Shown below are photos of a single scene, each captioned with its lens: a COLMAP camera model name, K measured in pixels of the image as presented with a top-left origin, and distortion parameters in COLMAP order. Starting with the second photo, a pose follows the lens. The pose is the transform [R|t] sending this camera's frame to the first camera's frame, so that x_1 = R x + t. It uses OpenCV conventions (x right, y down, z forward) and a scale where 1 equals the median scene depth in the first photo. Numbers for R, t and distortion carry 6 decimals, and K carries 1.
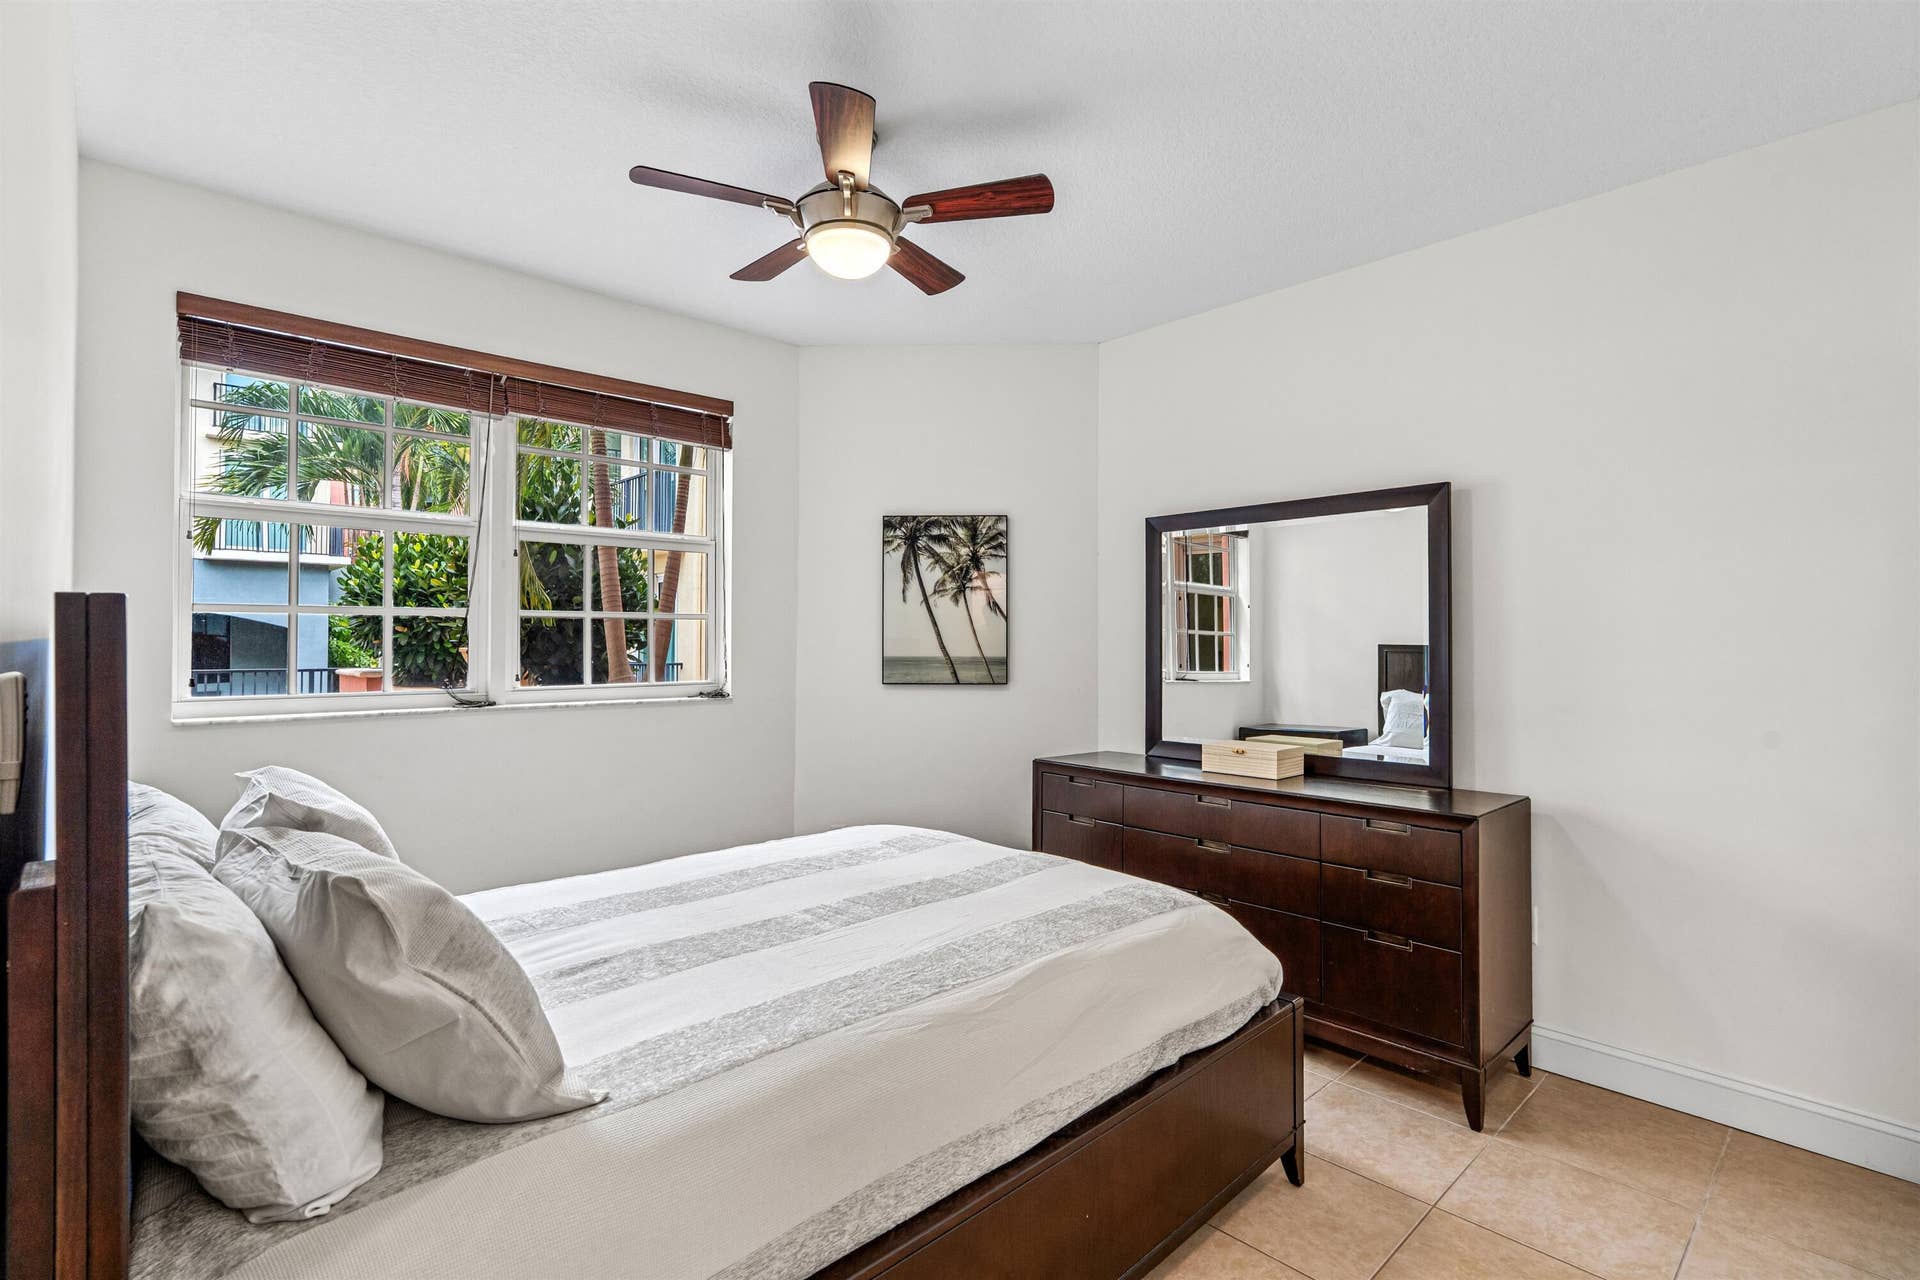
lens RADIAL K [[904.5, 0, 965.0], [0, 904.5, 634.7], [0, 0, 1]] dist [-0.001619, 0.000205]
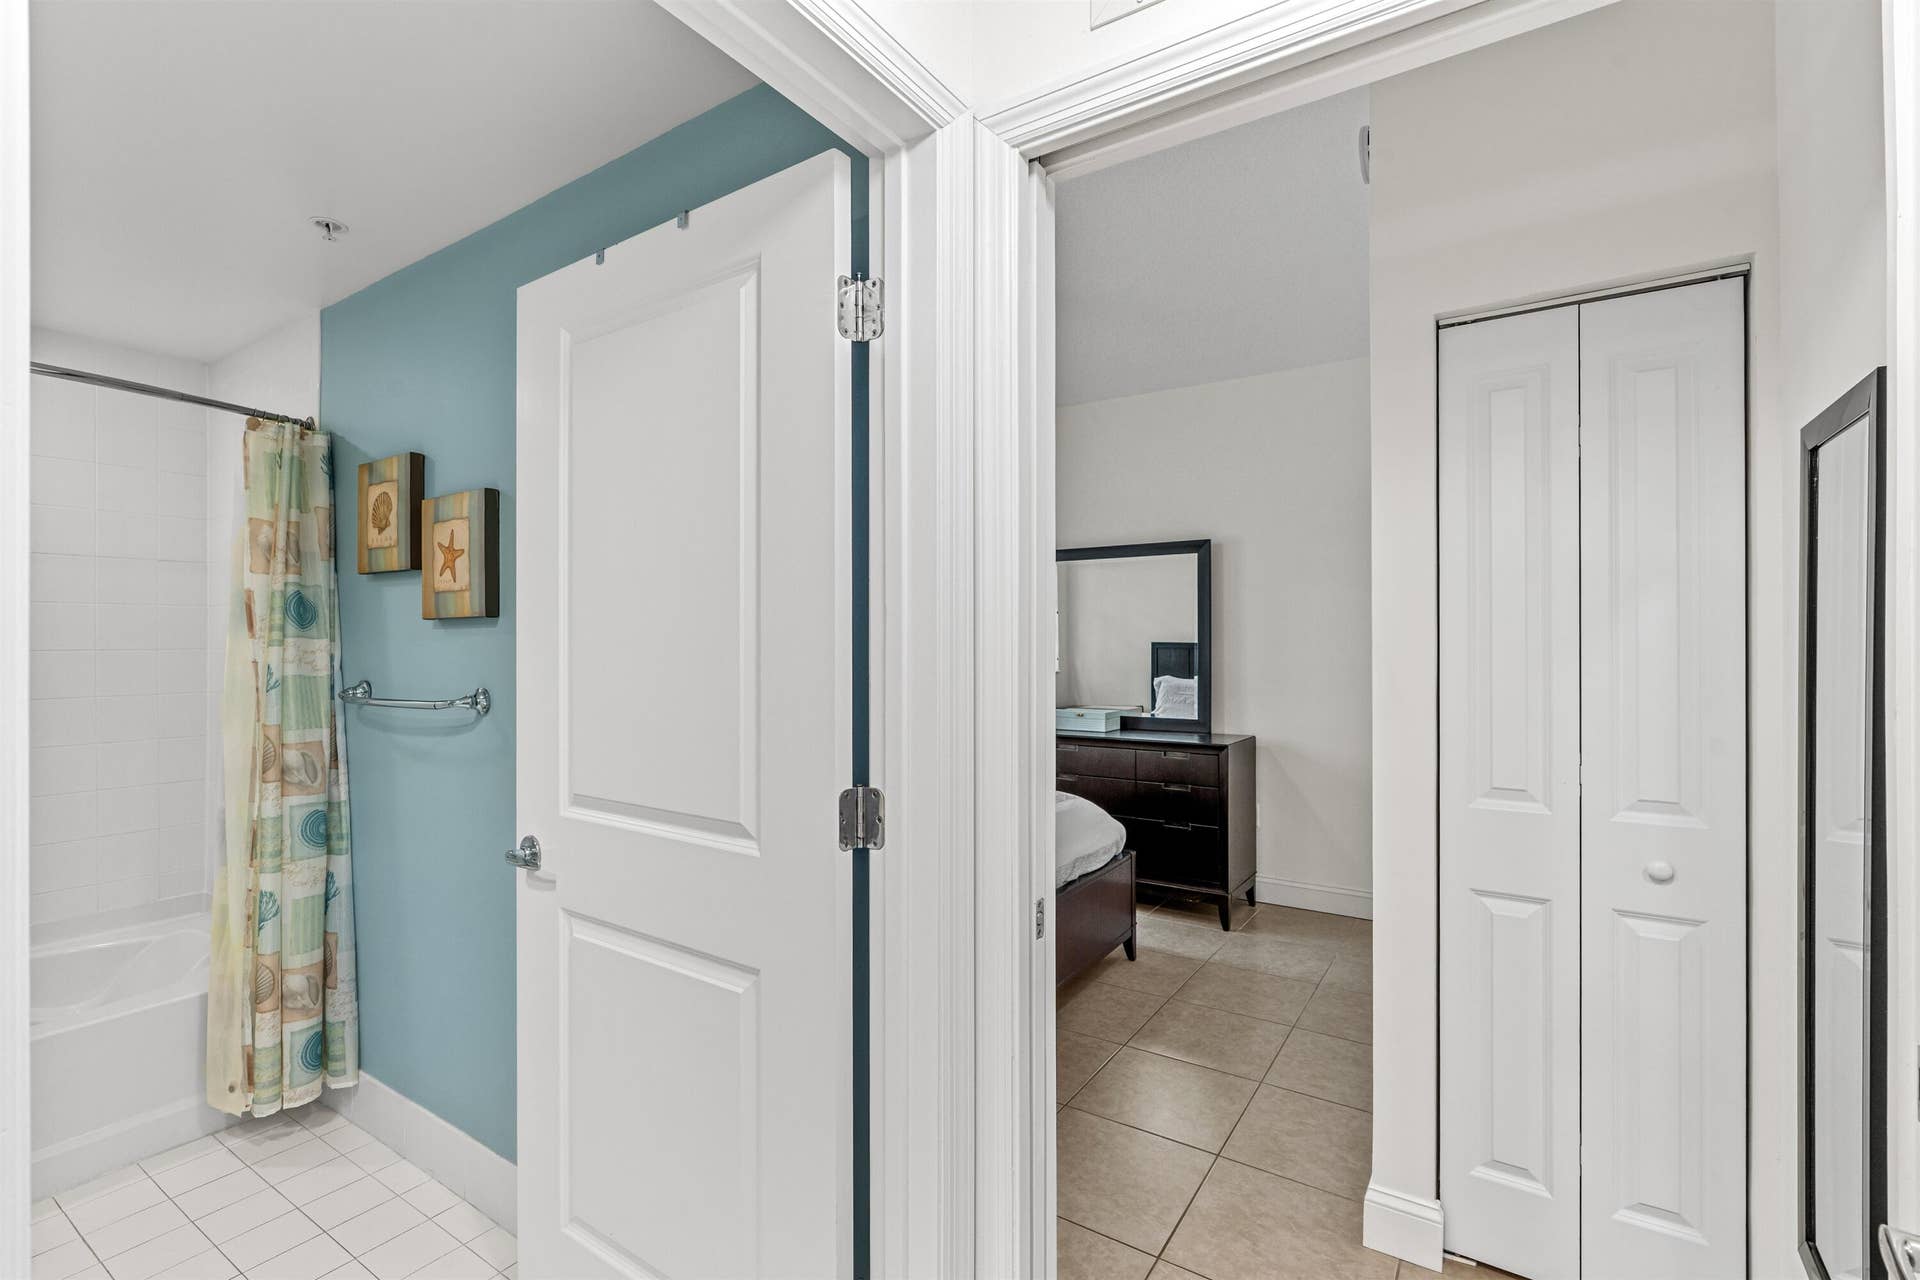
lens RADIAL K [[864.9, 0, 960.0], [0, 864.9, 640.0], [0, 0, 1]] dist [-0.004267, 0.001084]
pose [[0.973164, -0.001893, 0.230103, -0.259203], [0.000110, 0.999970, 0.007763, -0.004700], [-0.230111, -0.007529, 0.973135, -0.405242]]
